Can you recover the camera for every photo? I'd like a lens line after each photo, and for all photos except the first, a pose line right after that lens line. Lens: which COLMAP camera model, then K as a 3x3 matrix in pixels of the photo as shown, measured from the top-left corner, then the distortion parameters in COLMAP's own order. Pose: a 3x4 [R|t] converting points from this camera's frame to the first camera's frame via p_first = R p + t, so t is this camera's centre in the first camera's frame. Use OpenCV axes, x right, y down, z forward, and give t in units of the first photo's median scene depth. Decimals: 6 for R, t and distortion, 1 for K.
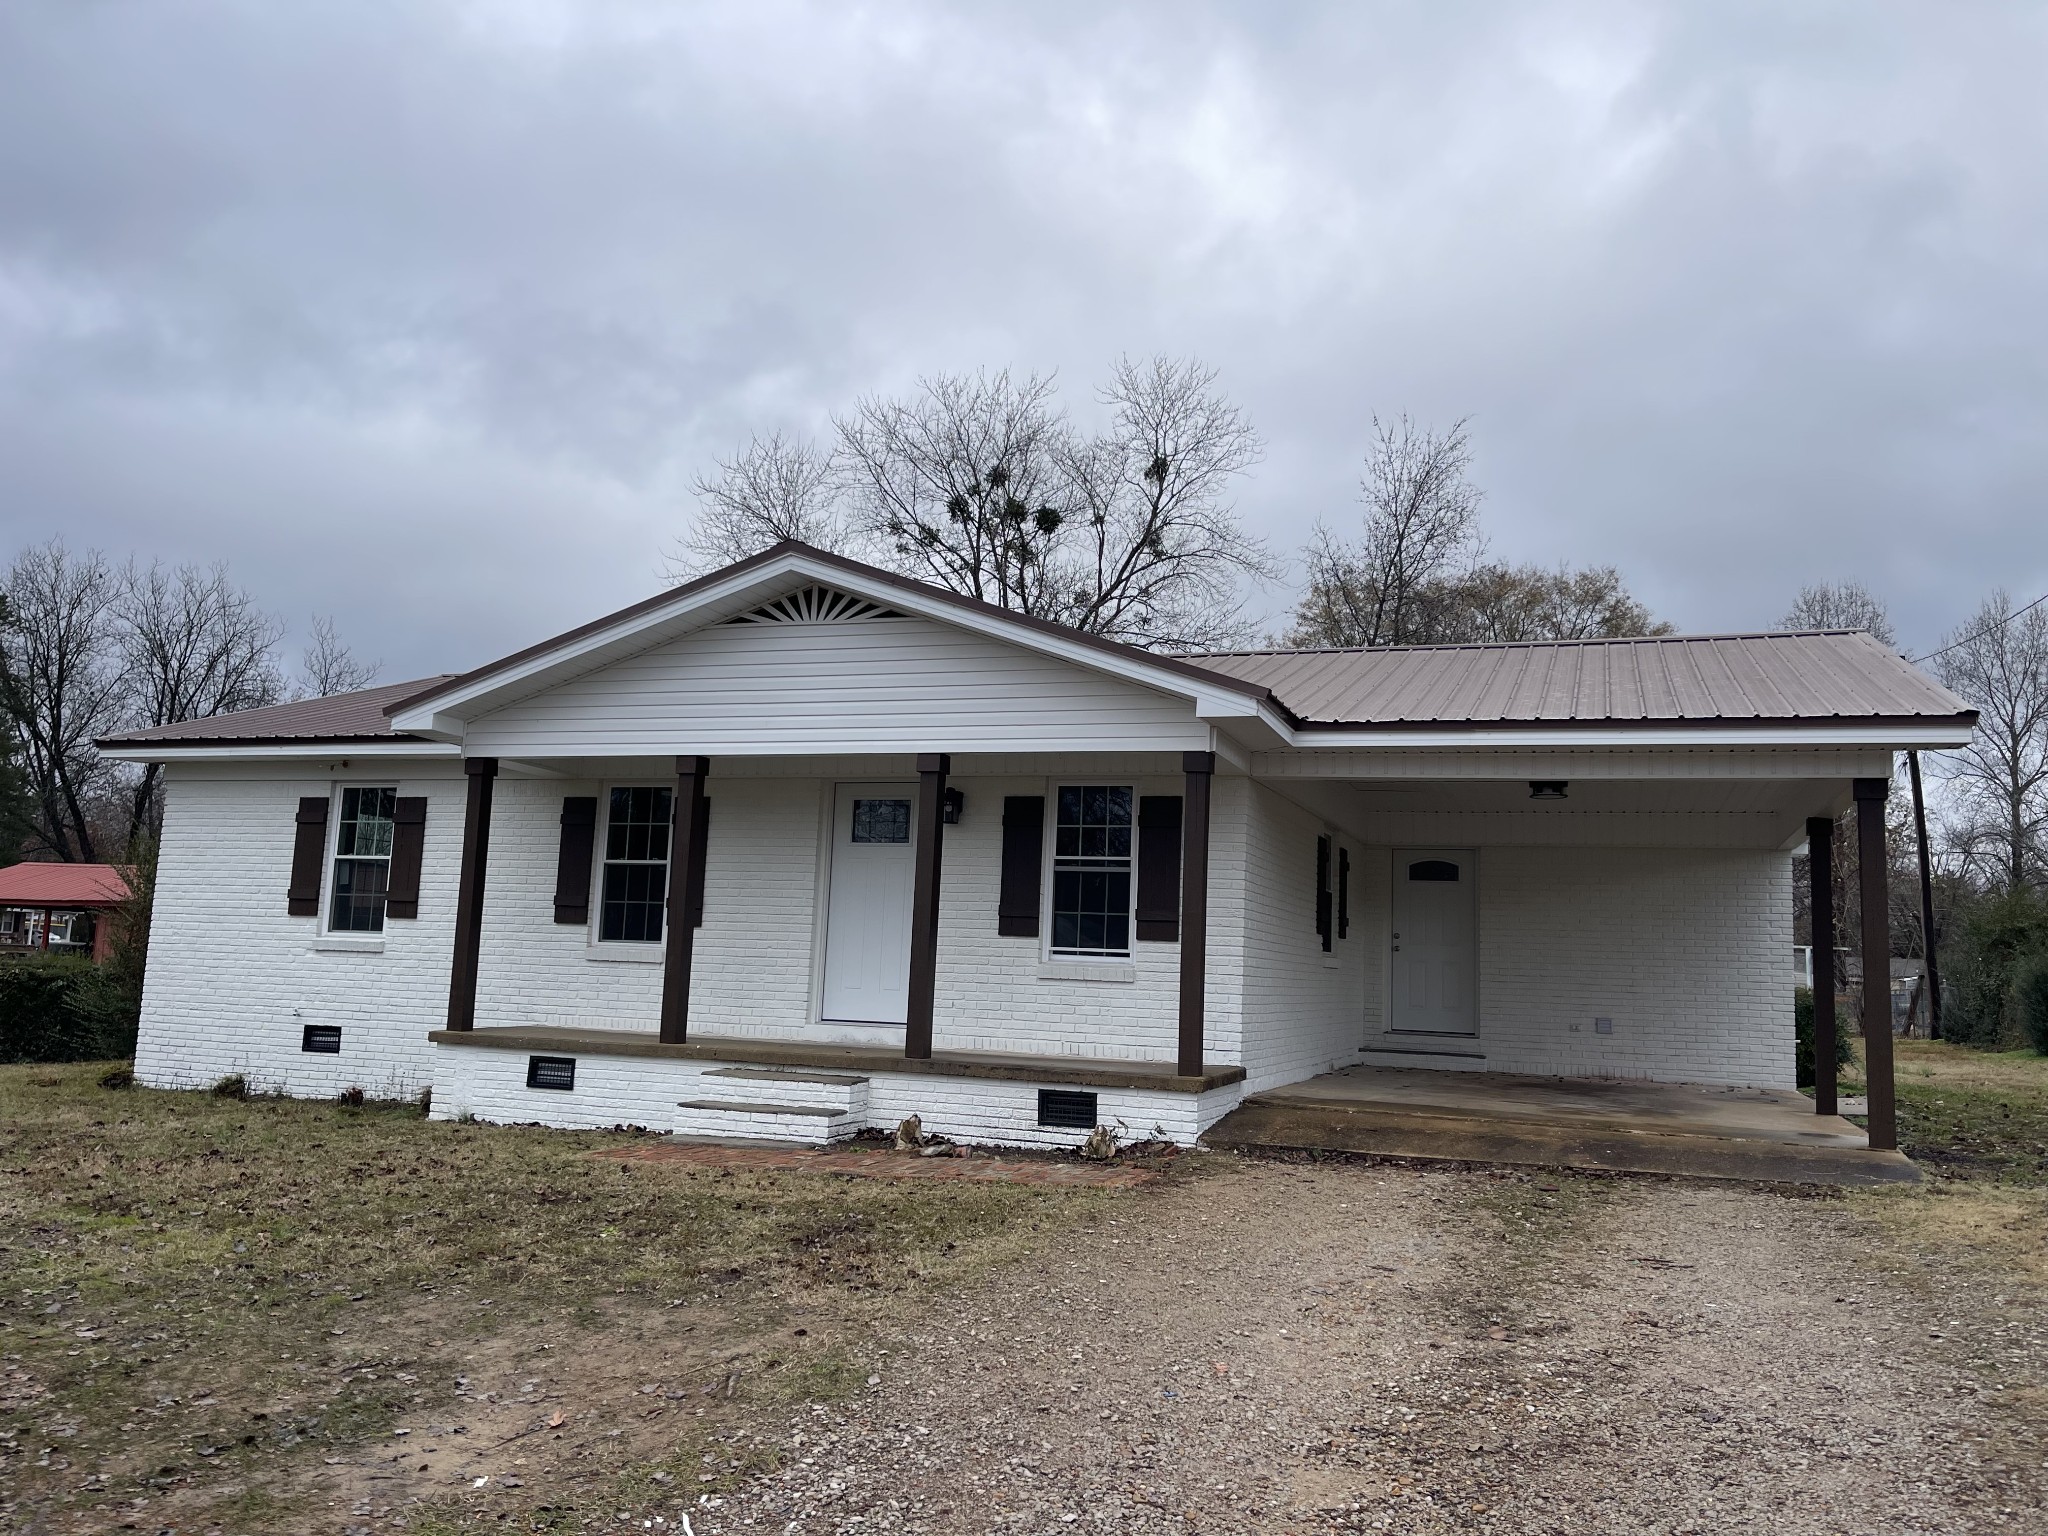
lens RADIAL K [[1537.4, 0, 1041.5], [0, 1537.4, 770.6], [0, 0, 1]] dist [0.051638, -0.048999]
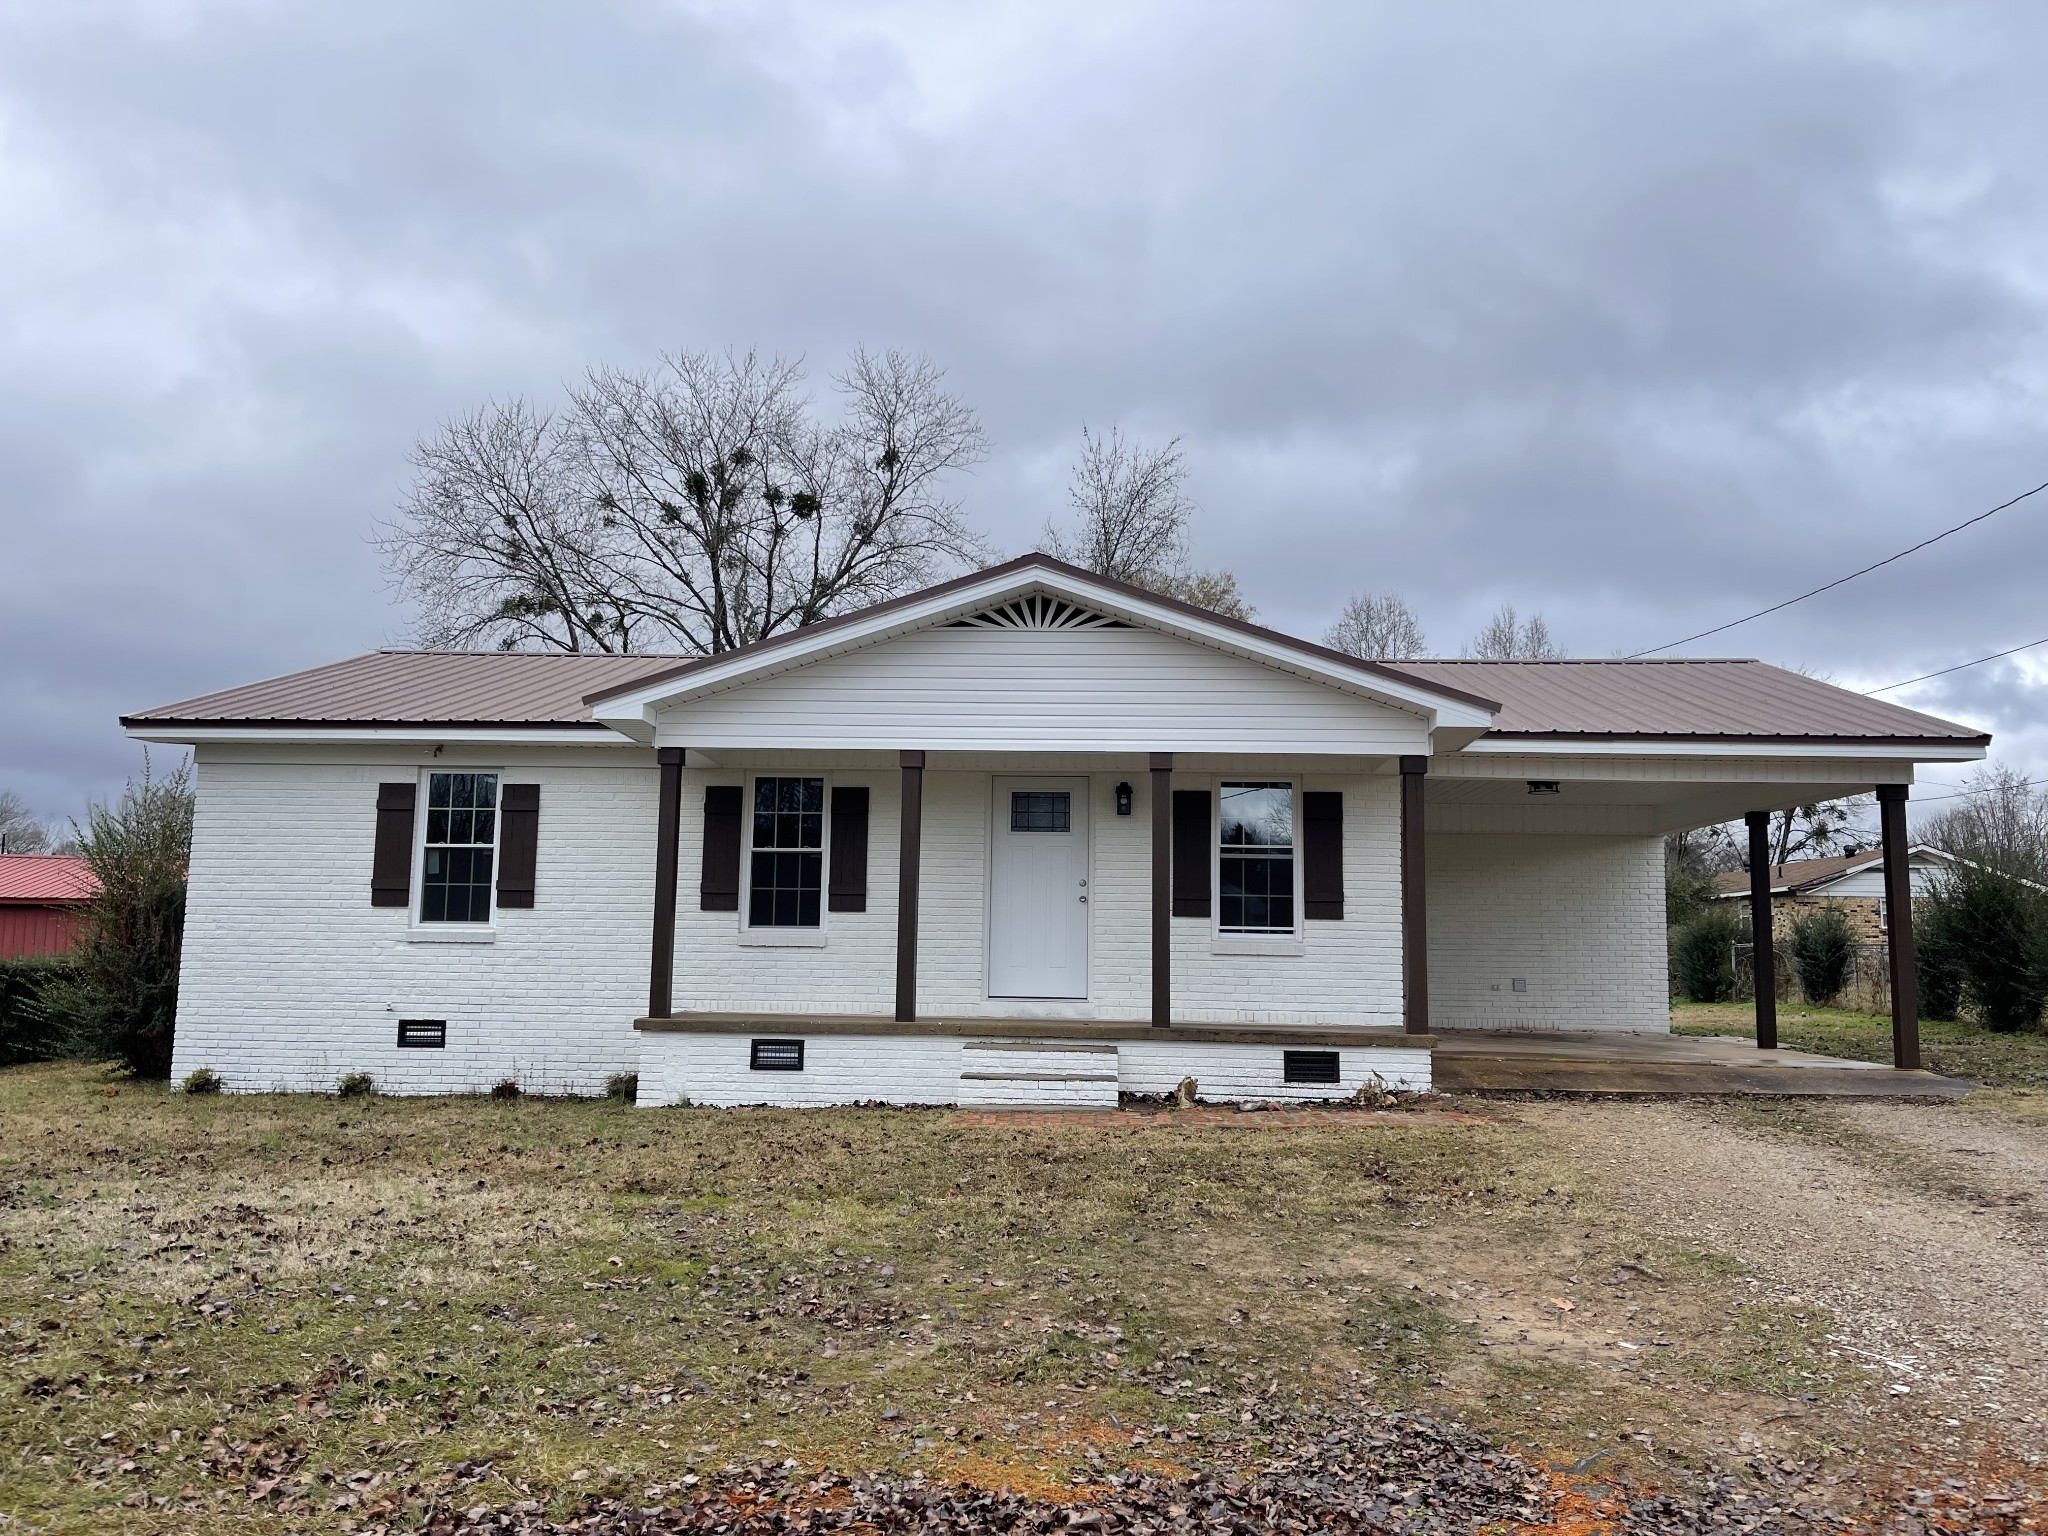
lens RADIAL K [[1537.4, 0, 1012.3], [0, 1537.4, 771.0], [0, 0, 1]] dist [0.051638, -0.048999]
pose [[0.959884, 0.011190, 0.280175, -0.431998], [-0.015141, 0.999814, 0.011941, -0.008643], [-0.279989, -0.015704, 0.959875, -0.028951]]
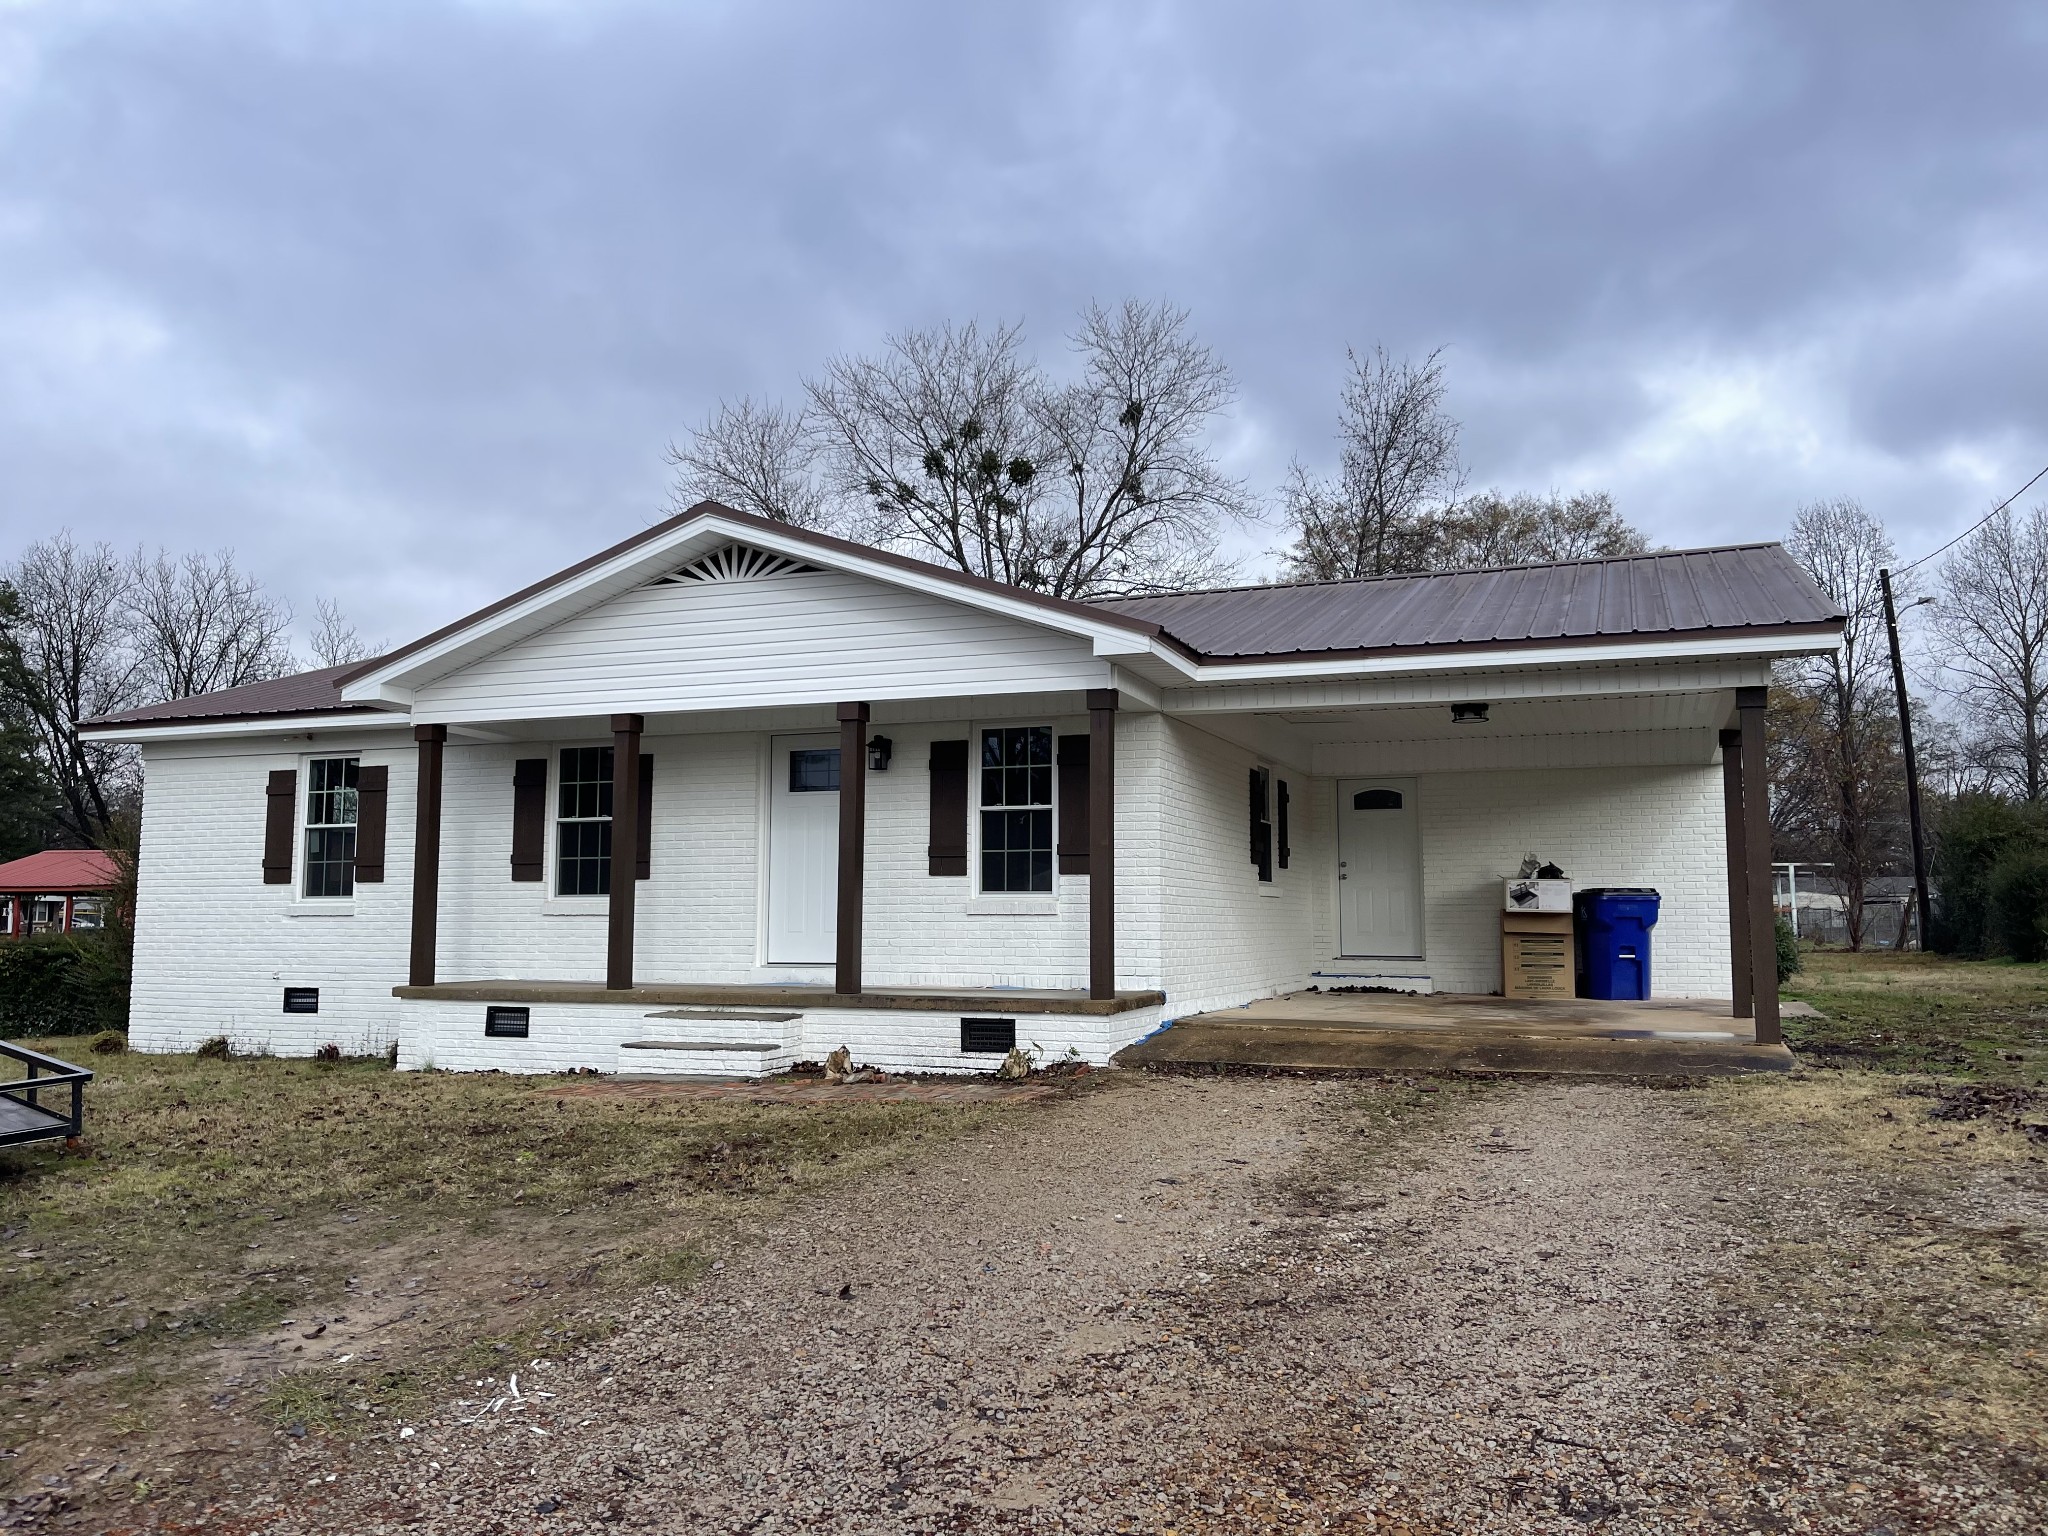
lens RADIAL K [[1537.4, 0, 1016.6], [0, 1537.4, 775.8], [0, 0, 1]] dist [0.051638, -0.048999]
pose [[0.998837, -0.040120, -0.026749, 0.059065], [0.040989, 0.998622, 0.032762, 0.008206], [0.025398, -0.033821, 0.999105, -0.031406]]
